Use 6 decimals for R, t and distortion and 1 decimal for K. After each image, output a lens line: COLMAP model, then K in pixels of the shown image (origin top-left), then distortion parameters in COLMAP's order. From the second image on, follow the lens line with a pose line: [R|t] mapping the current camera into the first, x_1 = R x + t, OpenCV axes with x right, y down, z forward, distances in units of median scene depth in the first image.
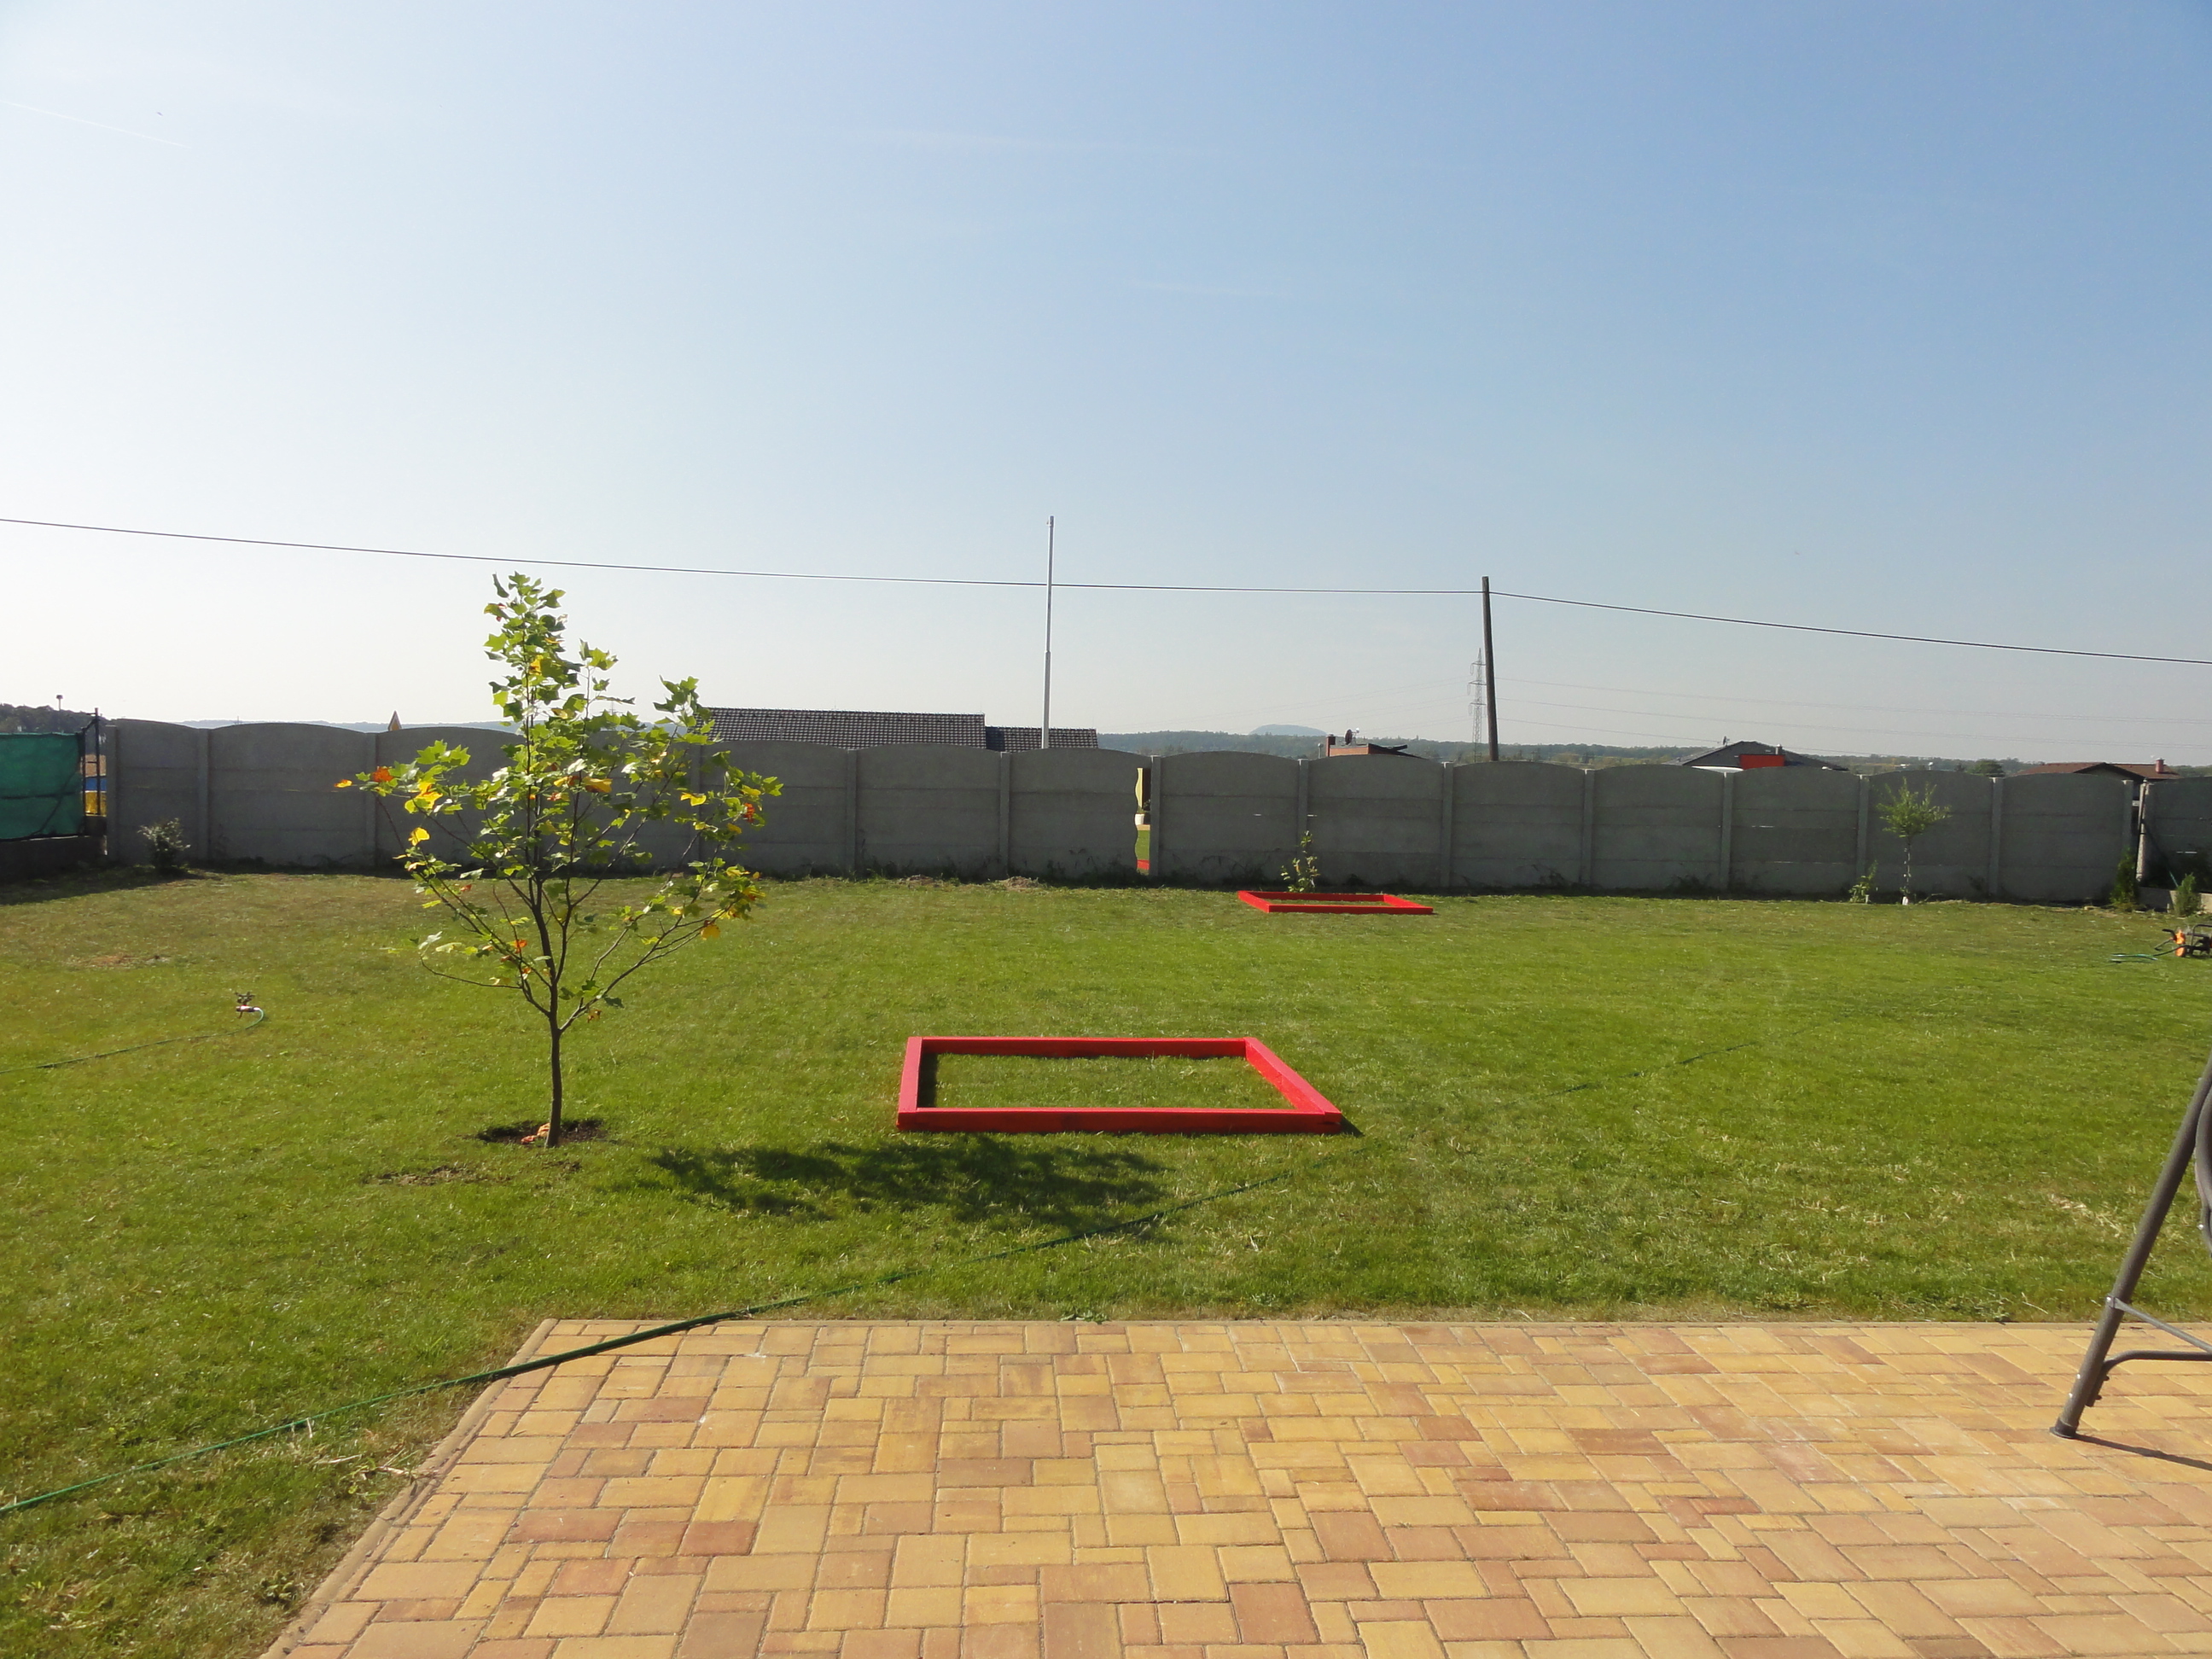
lens RADIAL K [[1582.8, 0, 1106.0], [0, 1582.8, 829.5], [0, 0, 1]] dist [0.002015, 0.001678]
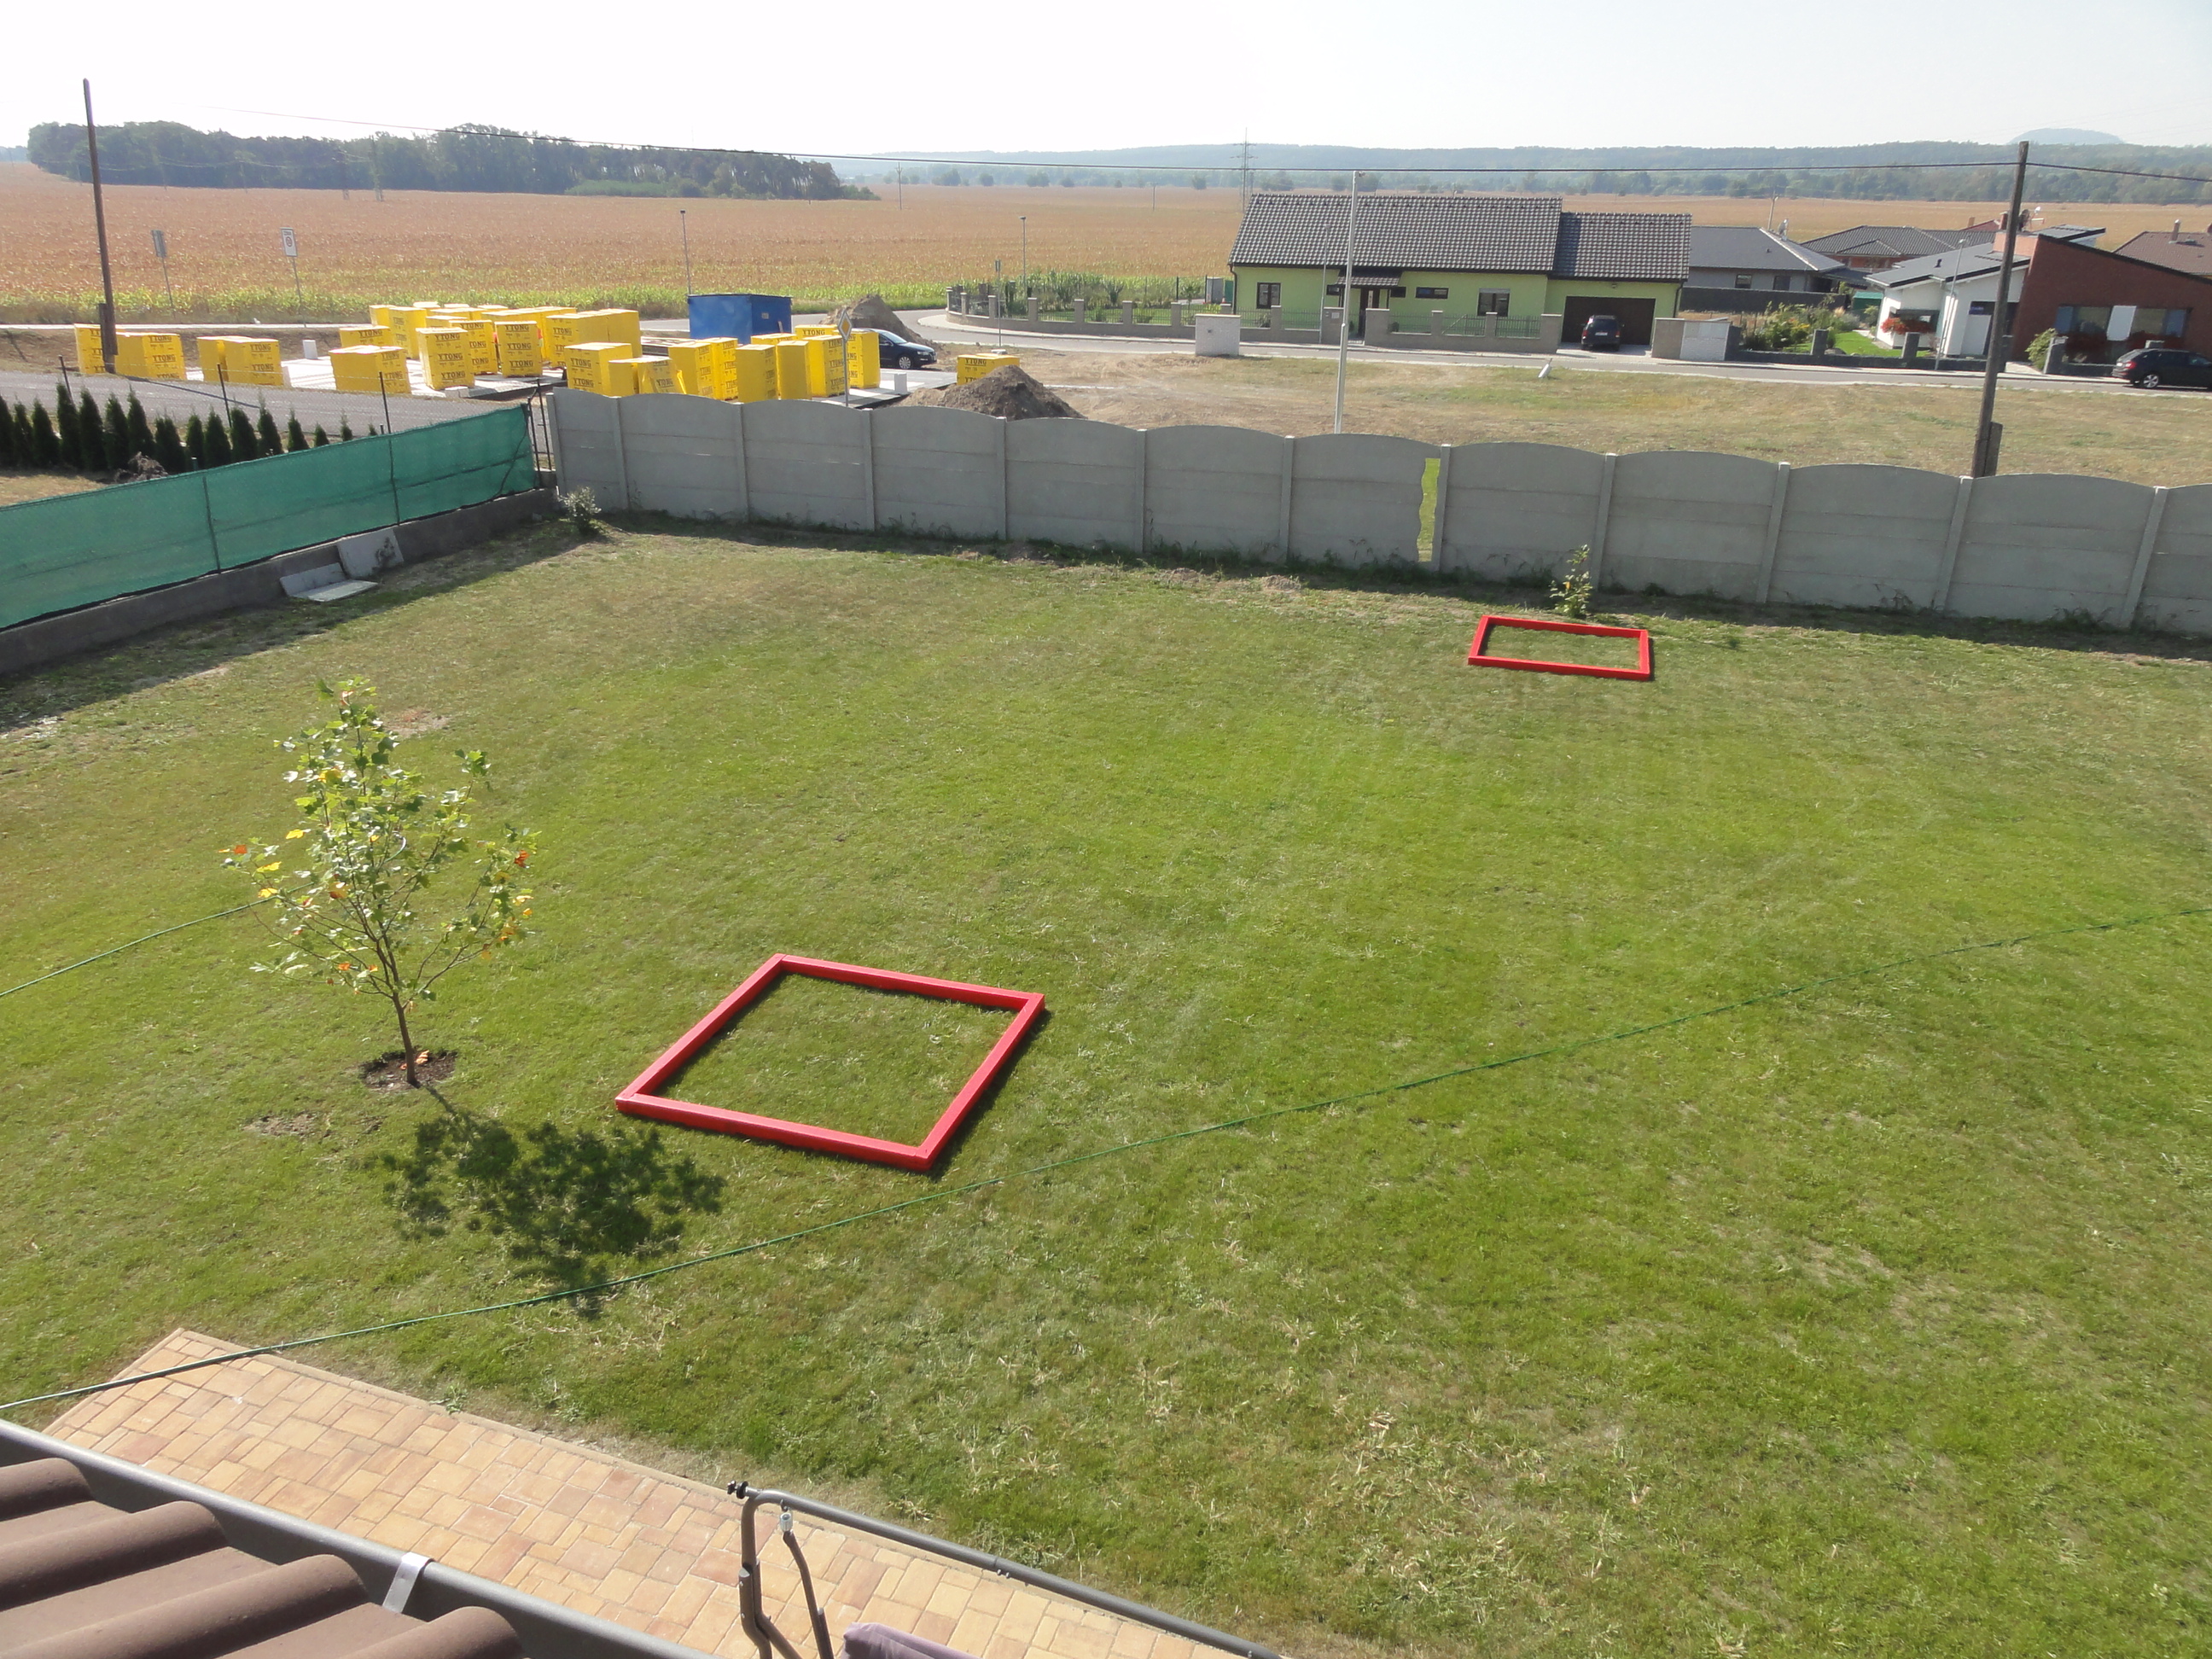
lens RADIAL K [[1580.4, 0, 1106.0], [0, 1580.4, 829.5], [0, 0, 1]] dist [0.012873, 0.001458]
pose [[0.921906, 0.138691, -0.361737, 0.219888], [-0.006513, 0.939141, 0.343470, -0.155971], [0.387359, -0.314291, 0.866703, 0.019800]]
